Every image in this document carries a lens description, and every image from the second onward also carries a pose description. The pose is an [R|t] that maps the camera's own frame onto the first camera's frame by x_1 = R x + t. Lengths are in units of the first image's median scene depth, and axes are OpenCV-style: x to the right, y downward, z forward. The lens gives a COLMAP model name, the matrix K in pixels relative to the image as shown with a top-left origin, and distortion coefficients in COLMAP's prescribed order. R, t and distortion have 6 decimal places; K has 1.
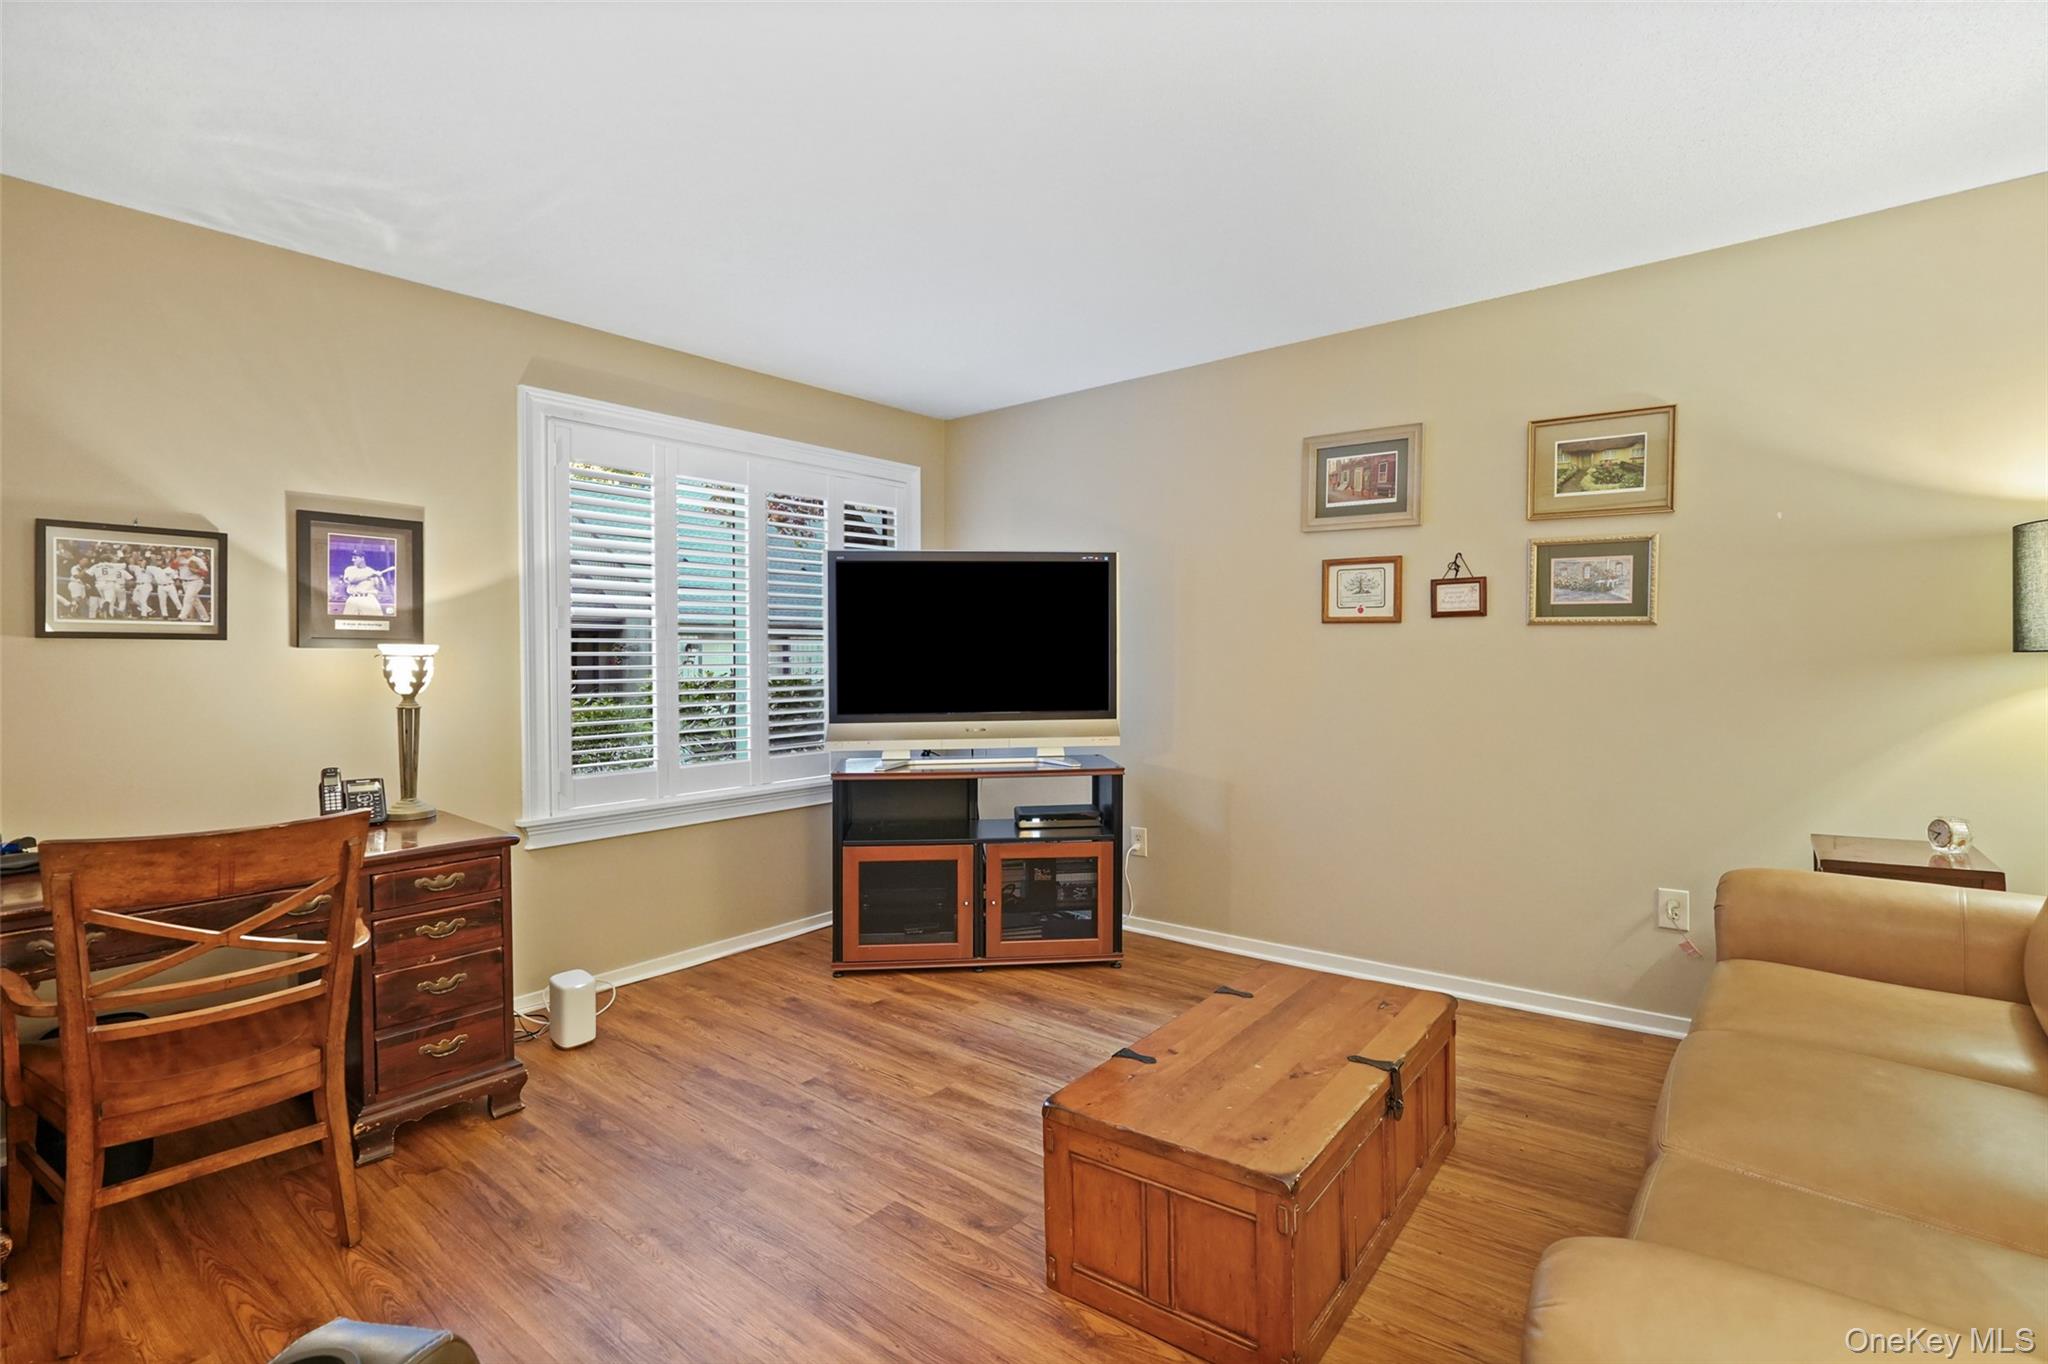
lens RADIAL K [[942.1, 0, 1006.9], [0, 942.1, 663.6], [0, 0, 1]] dist [-0.009296, 0.003135]
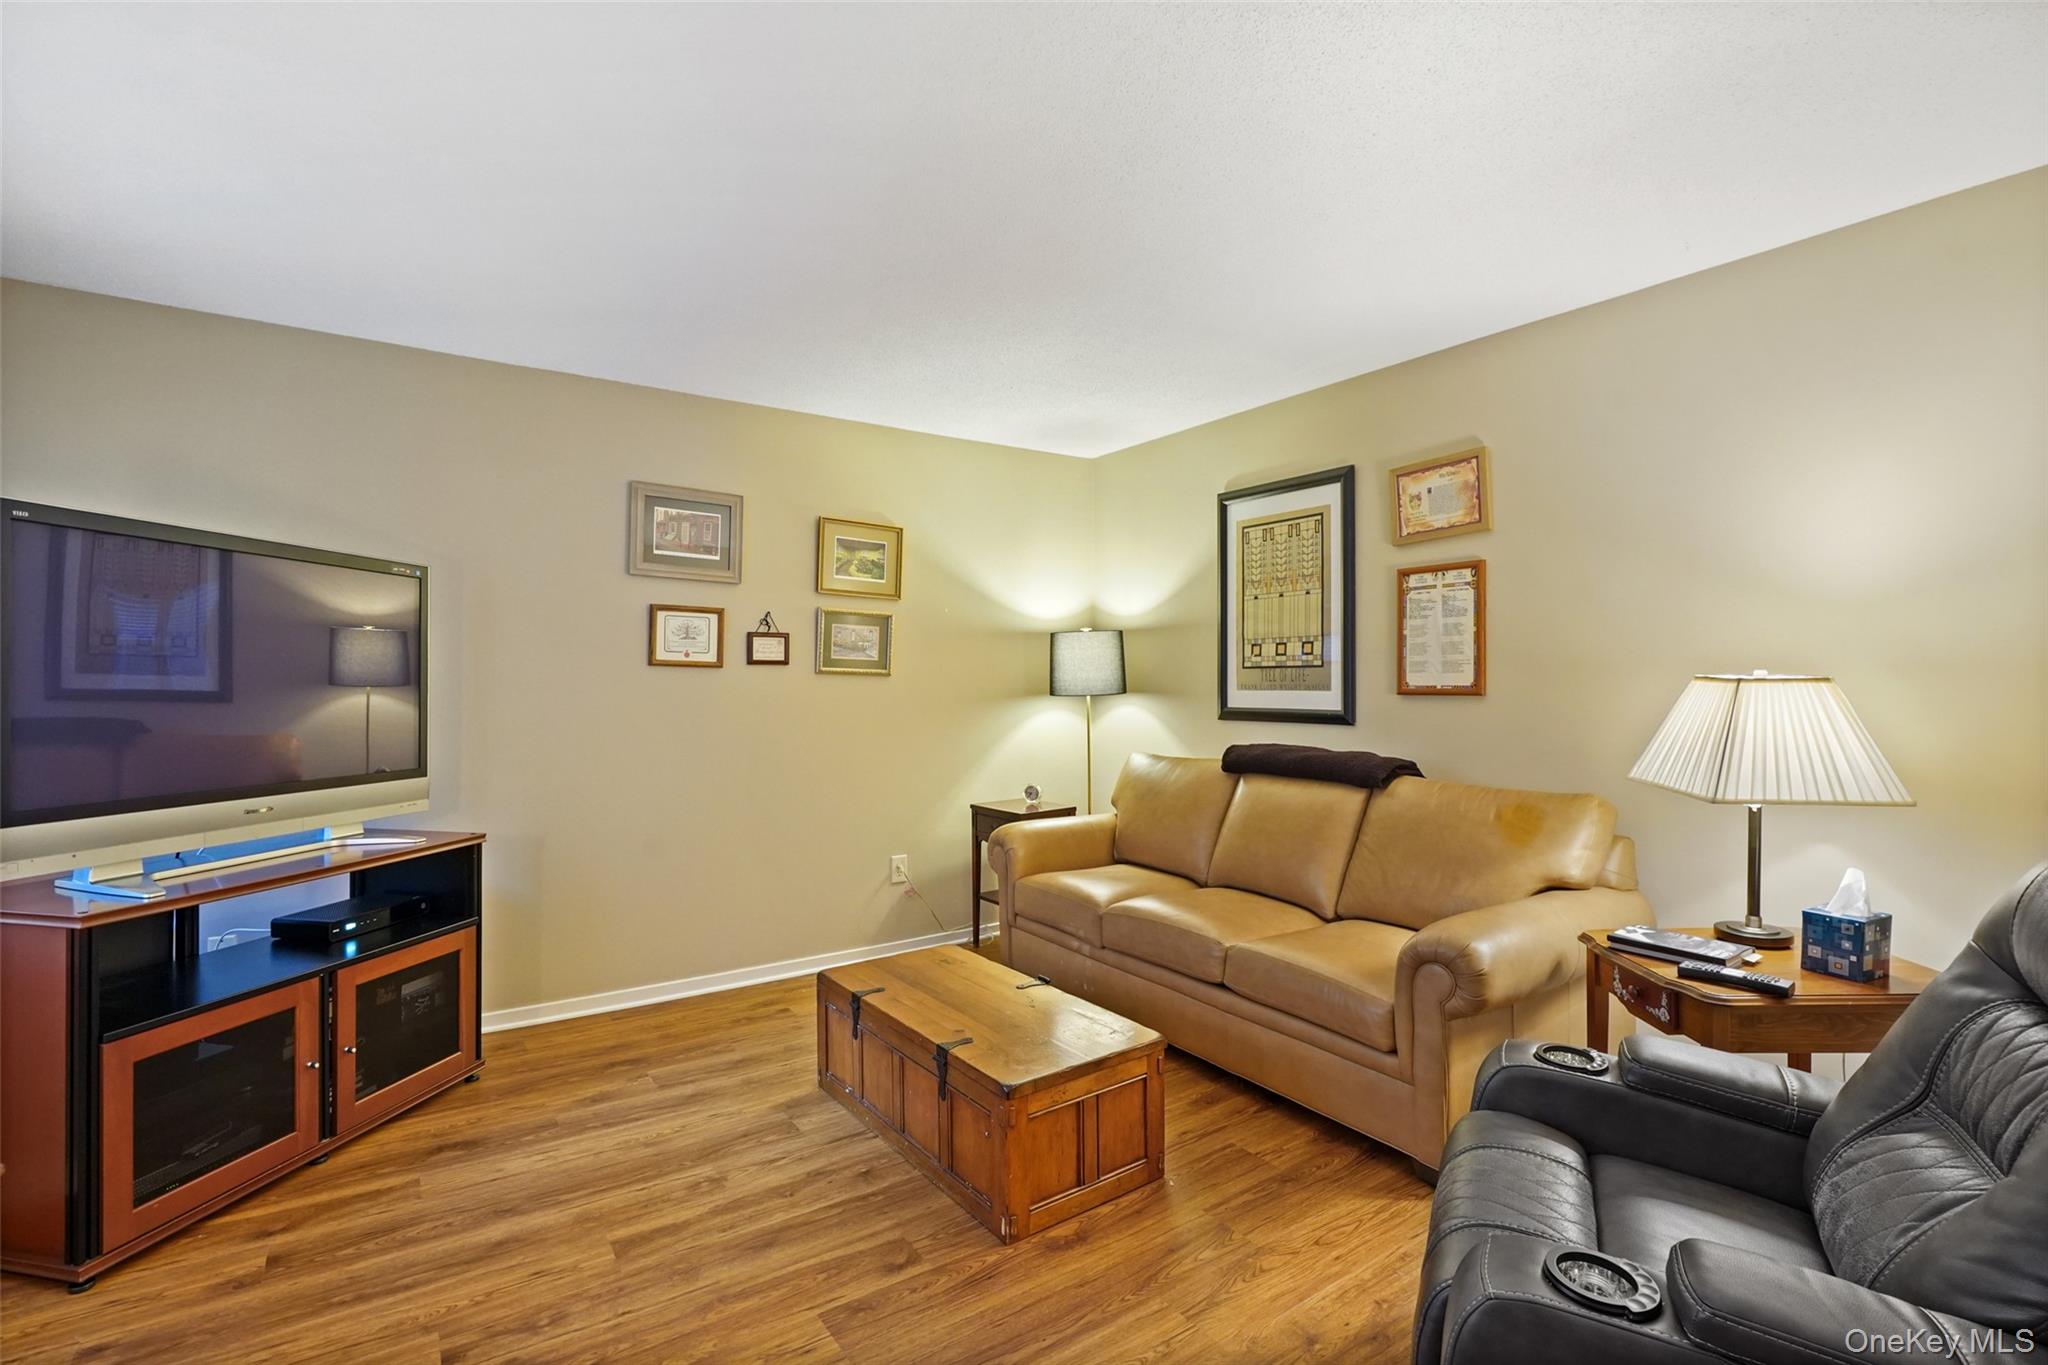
lens RADIAL K [[942.1, 0, 1003.7], [0, 942.1, 690.8], [0, 0, 1]] dist [-0.009296, 0.003135]
pose [[0.301158, 0.001607, 0.953573, -0.583145], [0.002279, 0.999995, -0.002405, -0.012939], [-0.953572, 0.002897, 0.301153, 0.353815]]
